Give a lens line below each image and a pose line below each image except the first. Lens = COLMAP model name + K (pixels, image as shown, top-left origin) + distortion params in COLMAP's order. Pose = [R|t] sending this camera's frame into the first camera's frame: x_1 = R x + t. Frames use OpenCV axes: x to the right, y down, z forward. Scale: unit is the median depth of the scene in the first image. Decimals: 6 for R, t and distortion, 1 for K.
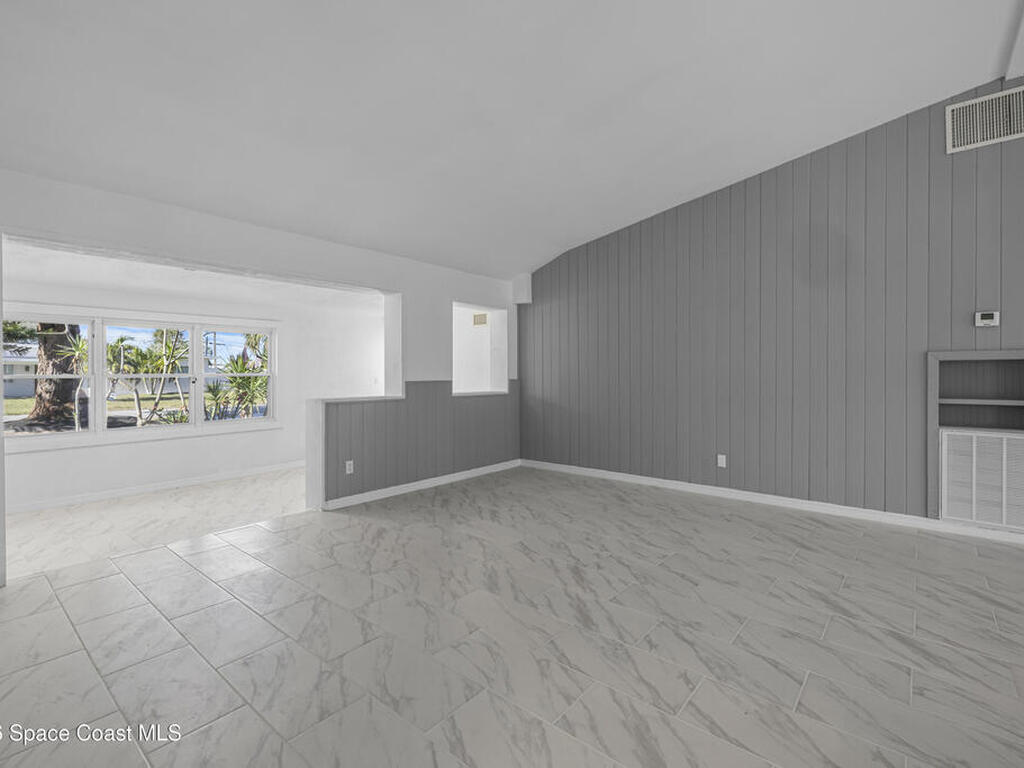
lens RADIAL K [[490.7, 0, 500.9], [0, 490.7, 373.1], [0, 0, 1]] dist [0.002142, -0.000567]
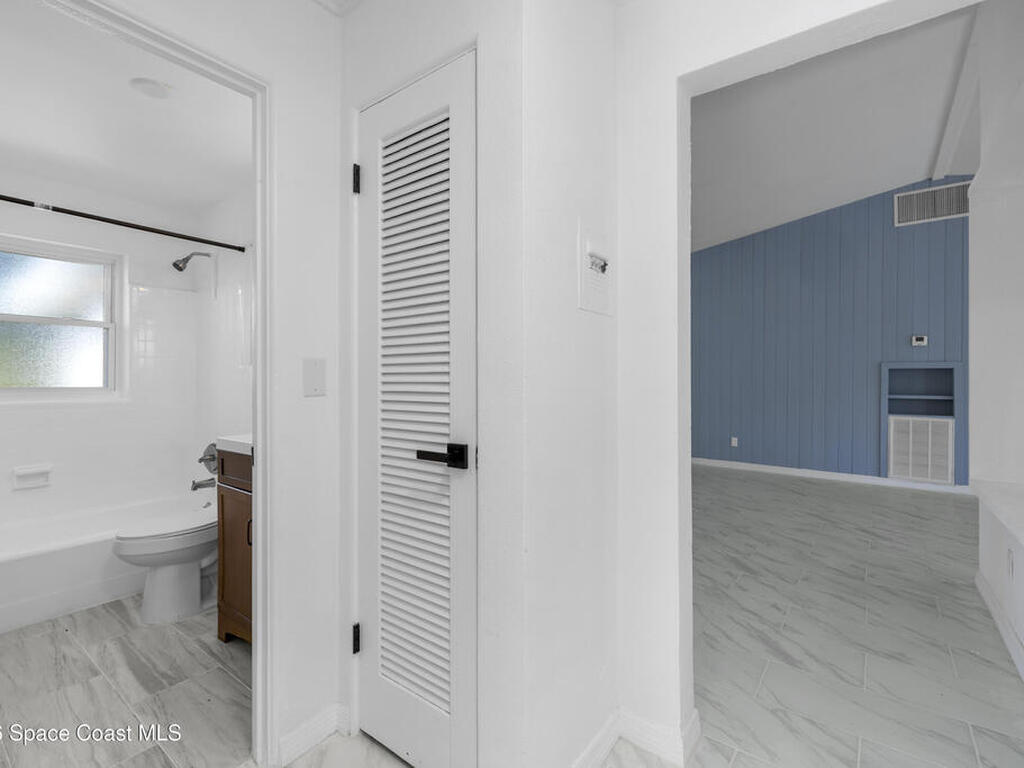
lens RADIAL K [[490.7, 0, 499.3], [0, 490.7, 376.5], [0, 0, 1]] dist [0.002142, -0.000567]
pose [[0.998745, 0.004383, 0.049898, -0.336266], [-0.004515, 0.999987, 0.002520, -0.000970], [-0.049887, -0.002742, 0.998751, -0.400536]]
